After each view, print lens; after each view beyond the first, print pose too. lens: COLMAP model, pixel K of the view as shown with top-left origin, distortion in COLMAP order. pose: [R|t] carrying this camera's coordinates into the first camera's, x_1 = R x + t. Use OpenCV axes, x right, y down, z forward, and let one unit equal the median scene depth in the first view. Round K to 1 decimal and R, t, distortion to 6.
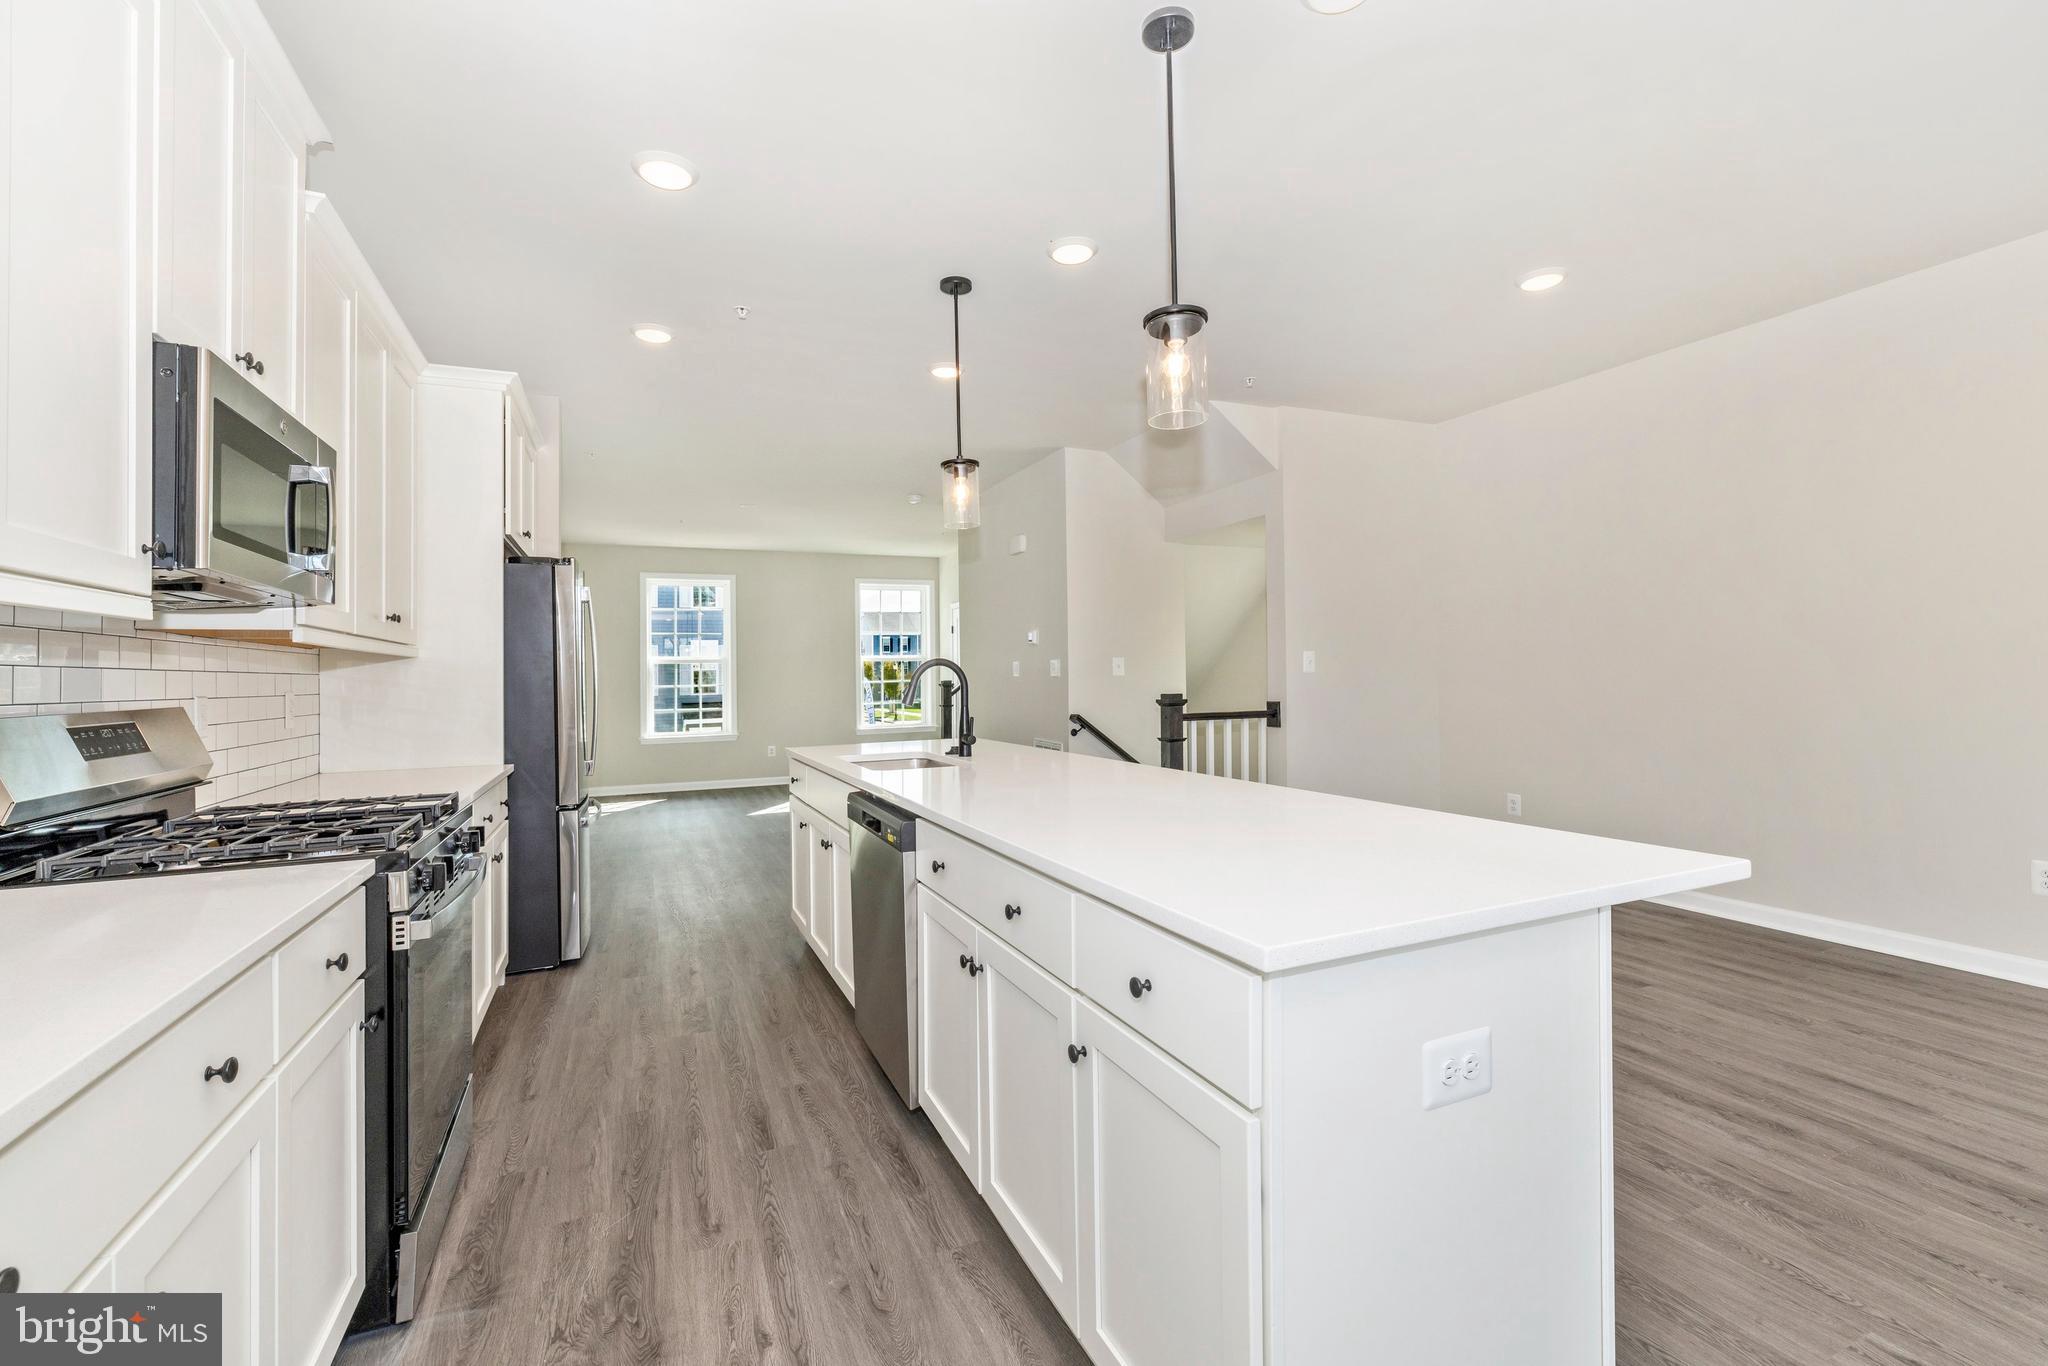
lens RADIAL K [[894.7, 0, 1026.9], [0, 894.7, 649.8], [0, 0, 1]] dist [0.000852, 0.000340]
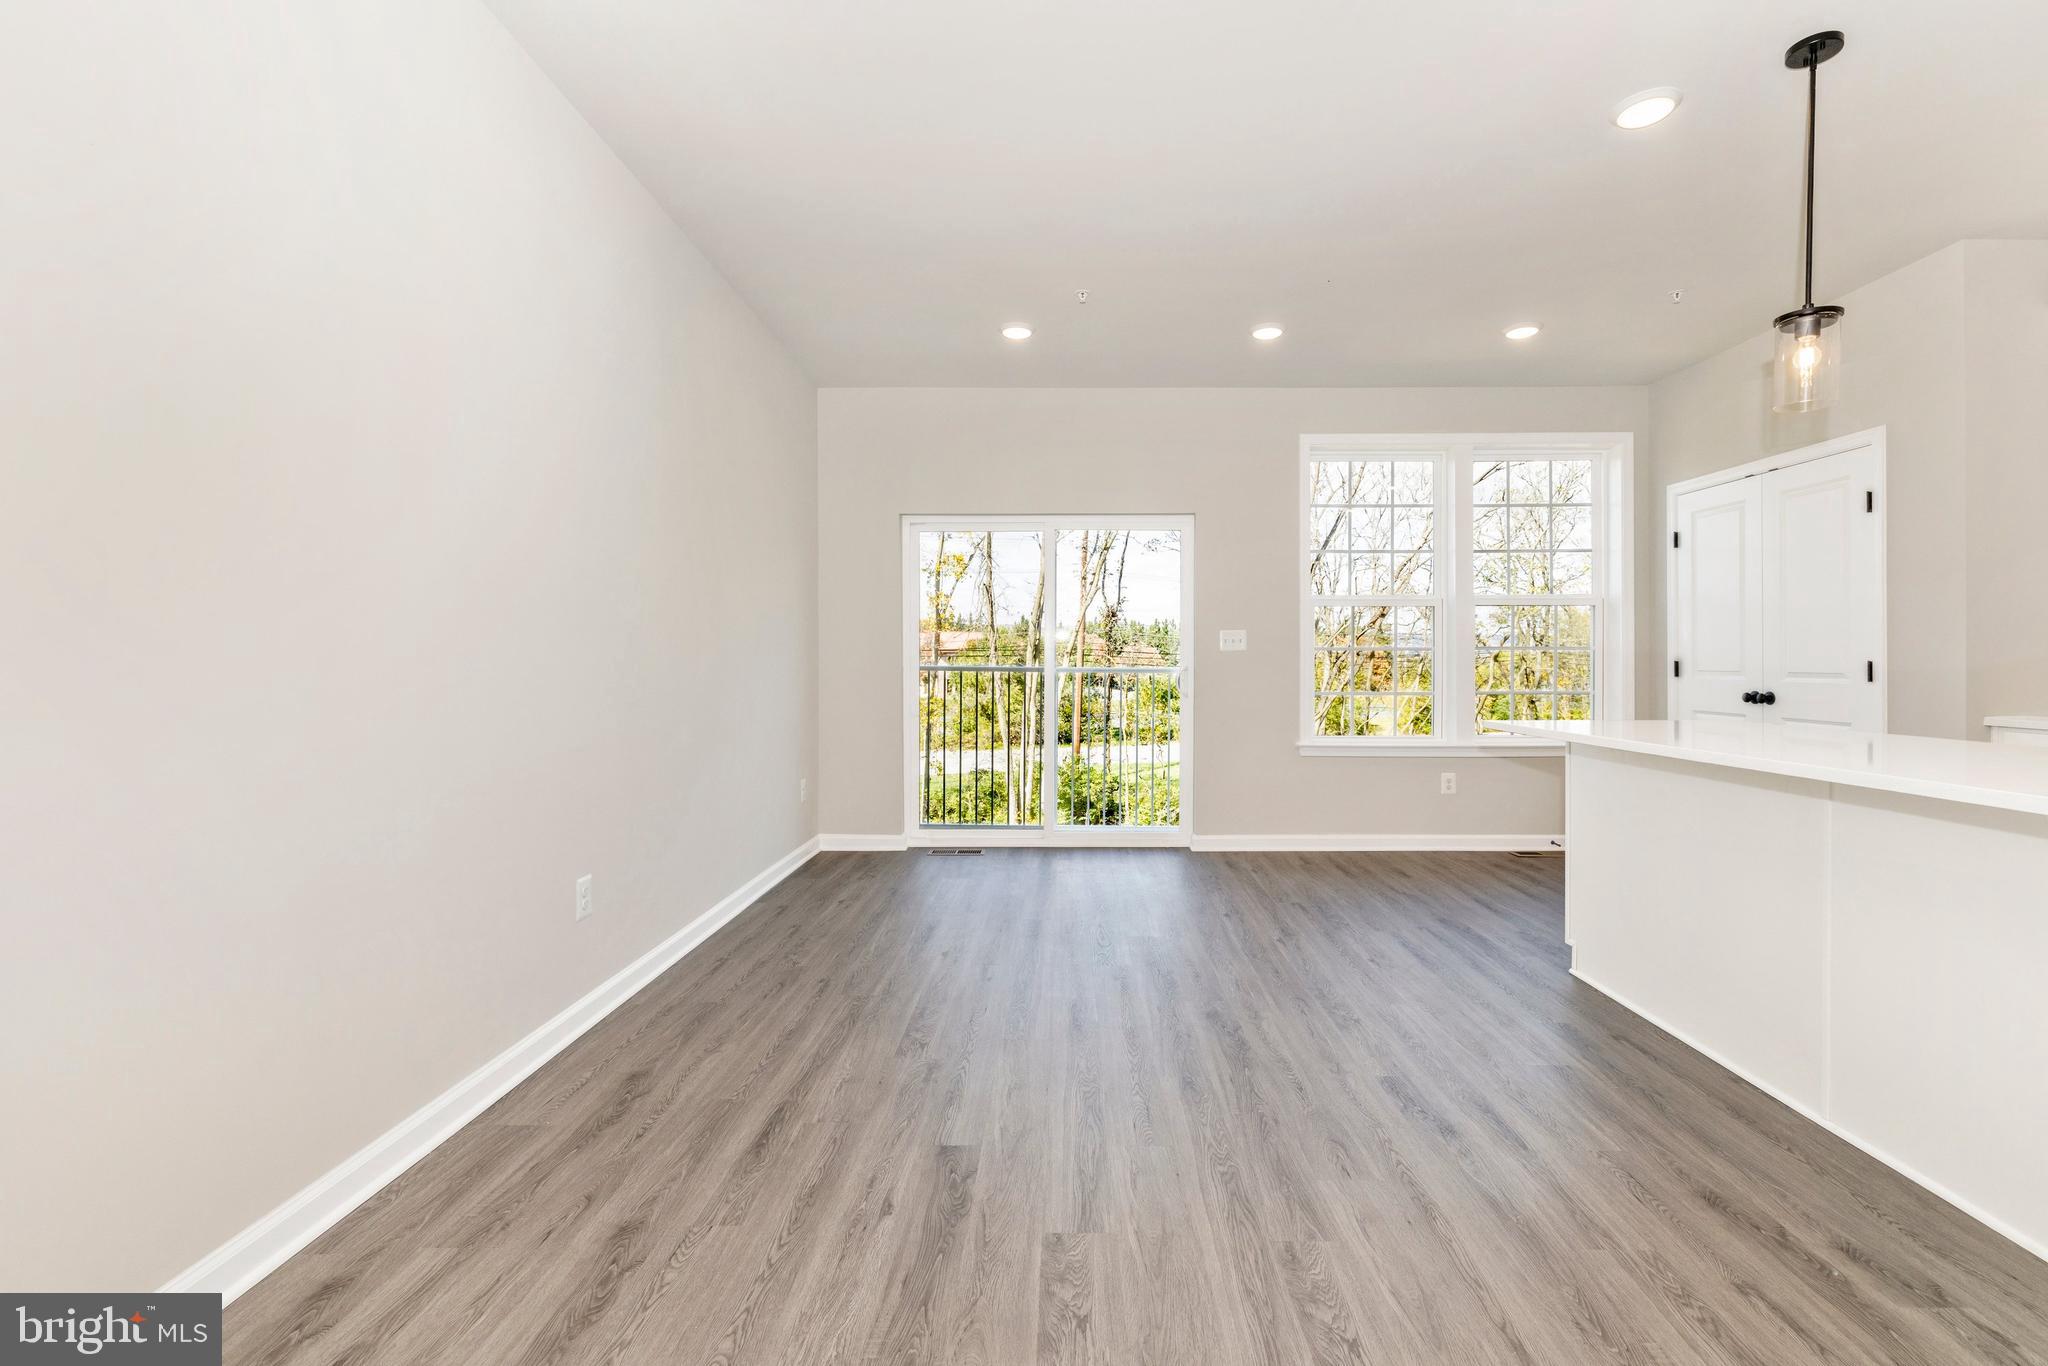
lens RADIAL K [[895.2, 0, 1079.2], [0, 895.2, 661.1], [0, 0, 1]] dist [0.001373, 0.000379]
pose [[-0.919870, 0.021919, 0.391611, 0.448843], [0.009242, 0.999371, -0.034228, 0.078855], [-0.392116, -0.027866, -0.919494, 1.899105]]
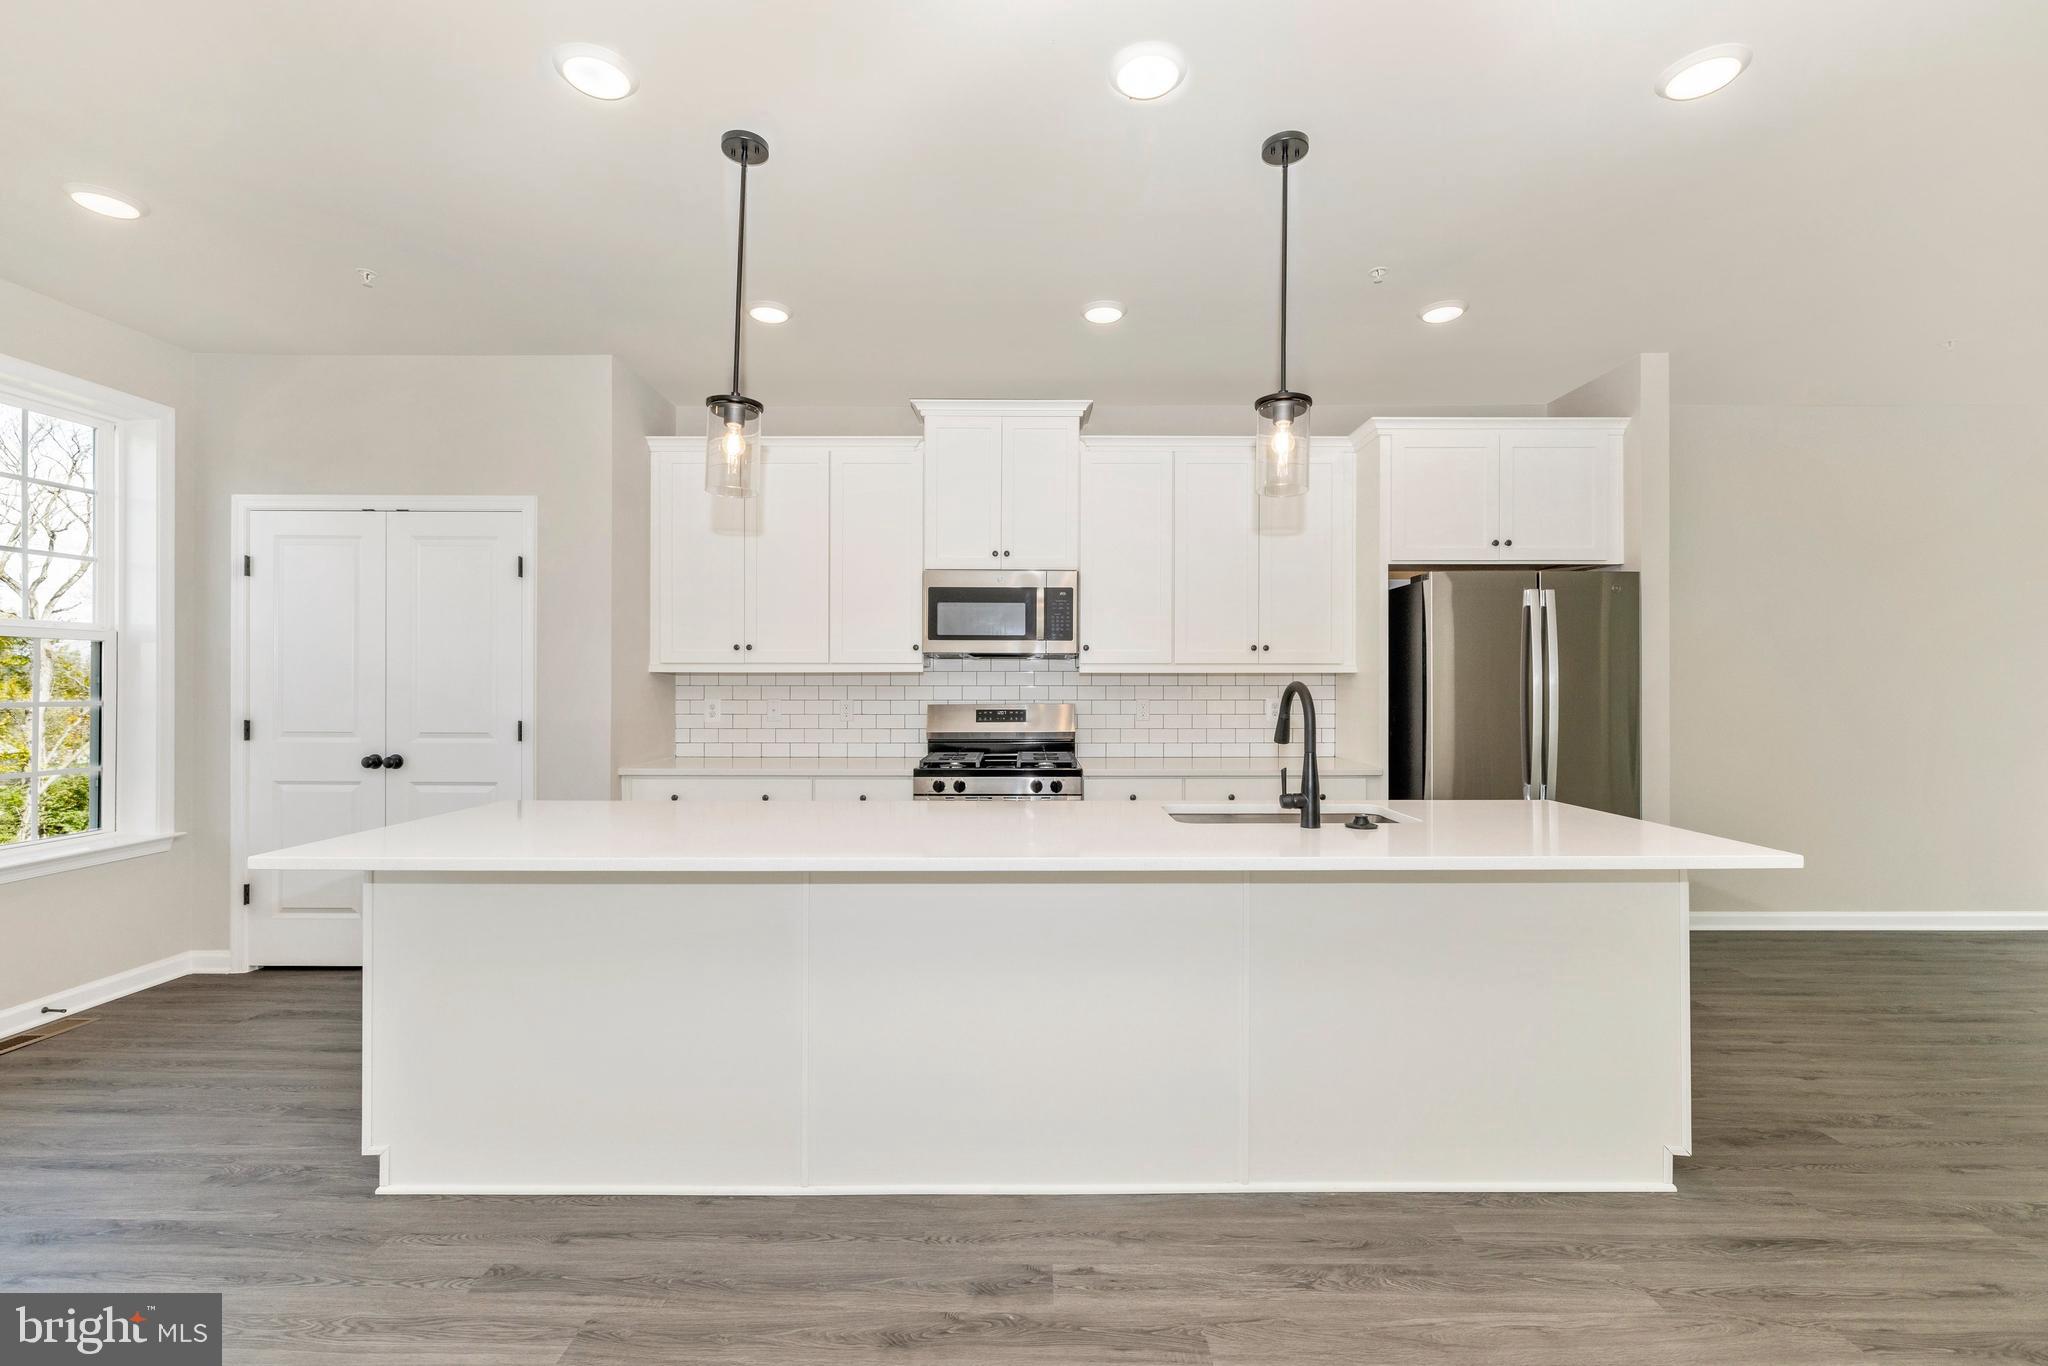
lens RADIAL K [[862.1, 0, 1024.0], [0, 862.1, 683.0], [0, 0, 1]] dist [-0.002379, -0.000364]
pose [[-0.413835, 0.019626, -0.910140, 0.801379], [0.034189, 0.999397, 0.006005, -0.003092], [0.909710, -0.028631, -0.414257, 1.417149]]
